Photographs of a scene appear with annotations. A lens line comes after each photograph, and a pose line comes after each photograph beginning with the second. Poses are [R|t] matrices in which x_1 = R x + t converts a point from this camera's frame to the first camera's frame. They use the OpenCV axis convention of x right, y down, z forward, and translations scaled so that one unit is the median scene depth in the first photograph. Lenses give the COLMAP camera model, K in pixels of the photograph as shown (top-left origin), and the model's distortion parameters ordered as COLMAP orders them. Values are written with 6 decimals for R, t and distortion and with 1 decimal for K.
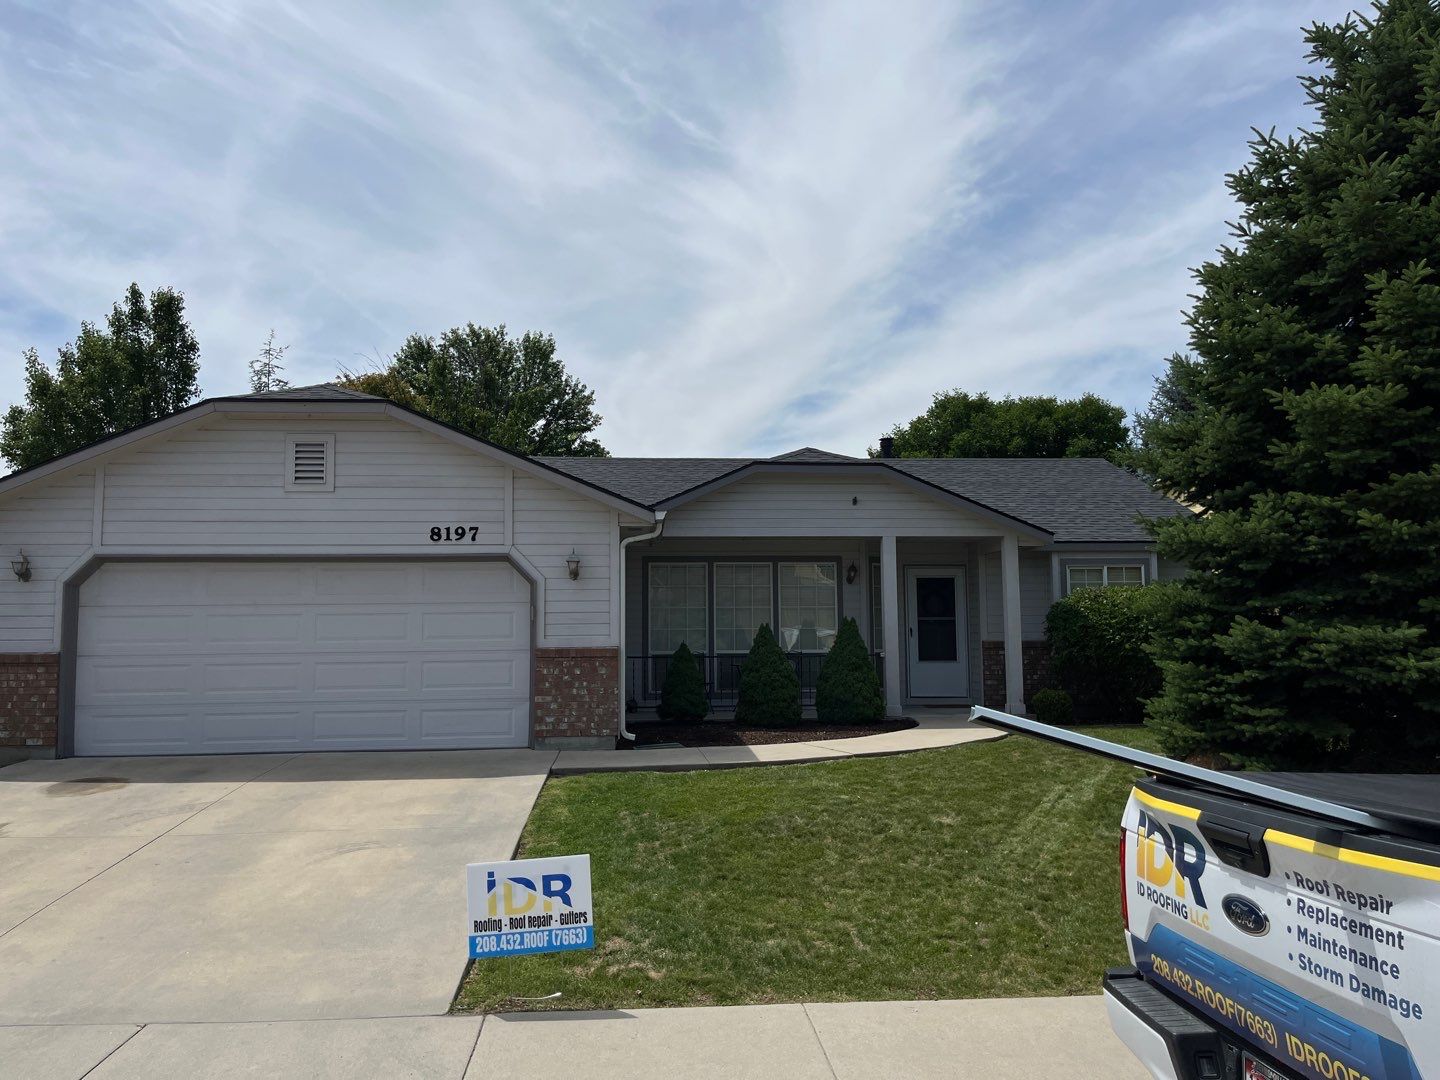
lens RADIAL K [[1089.5, 0, 727.0], [0, 1089.5, 537.0], [0, 0, 1]] dist [0.041374, -0.047377]
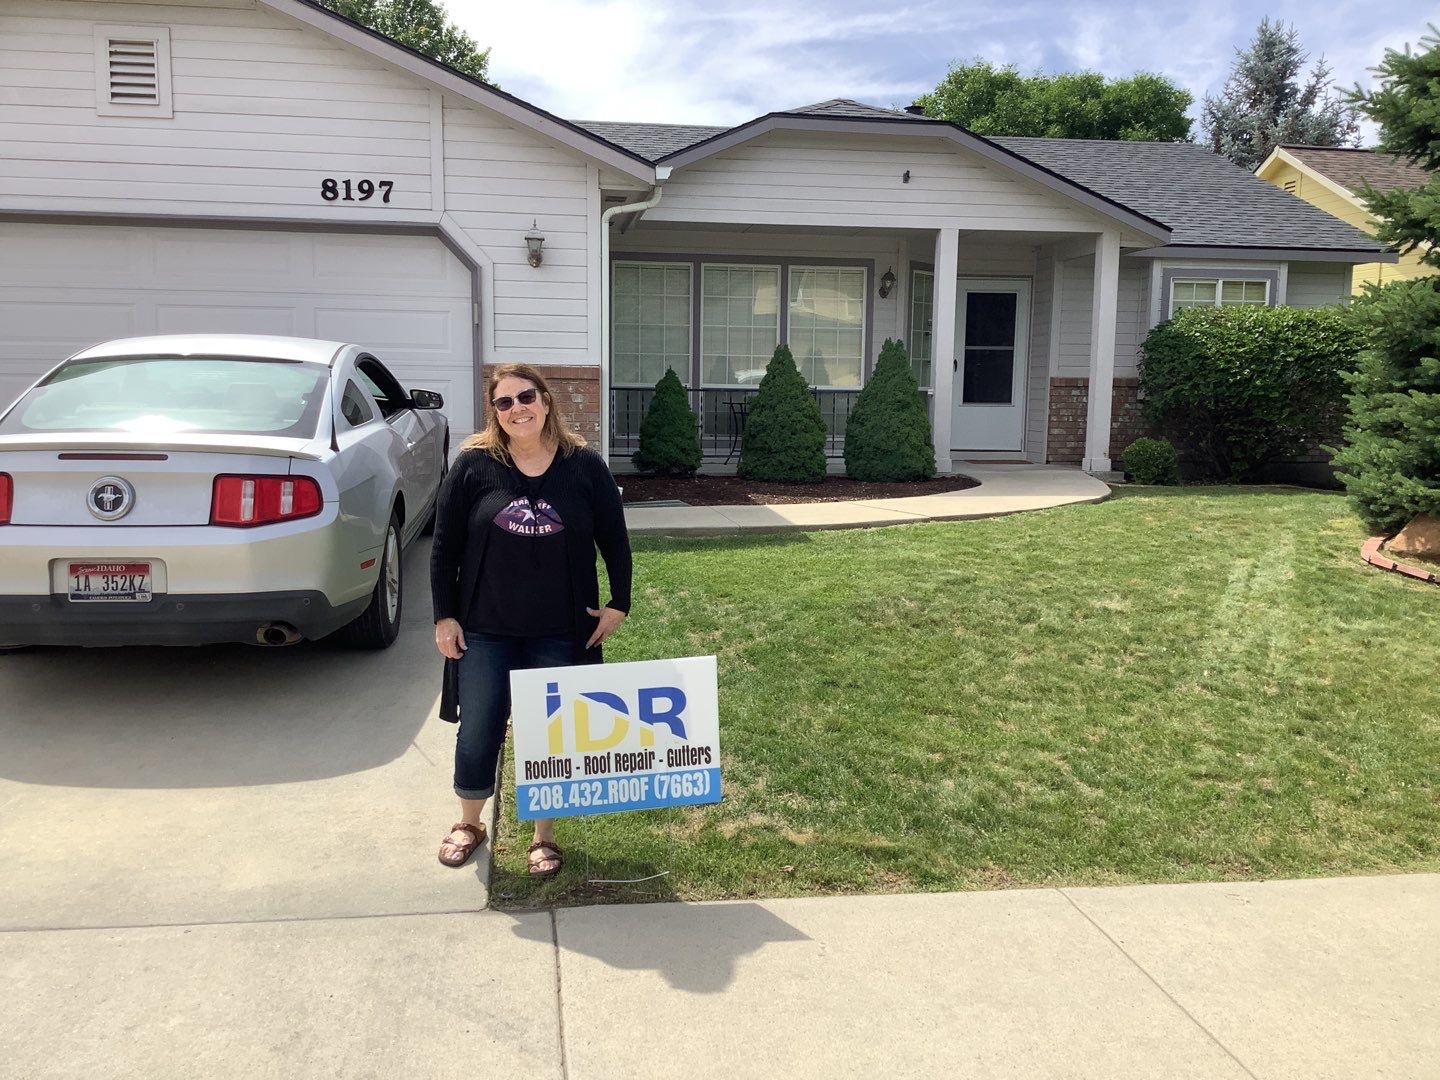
lens RADIAL K [[1275.9, 0, 719.6], [0, 1275.9, 555.0], [0, 0, 1]] dist [0.112196, -0.223208]
pose [[0.997293, 0.012519, 0.072458, -0.147817], [-0.027835, 0.976344, 0.214425, 0.073580], [-0.068059, -0.215861, 0.974049, 0.281368]]
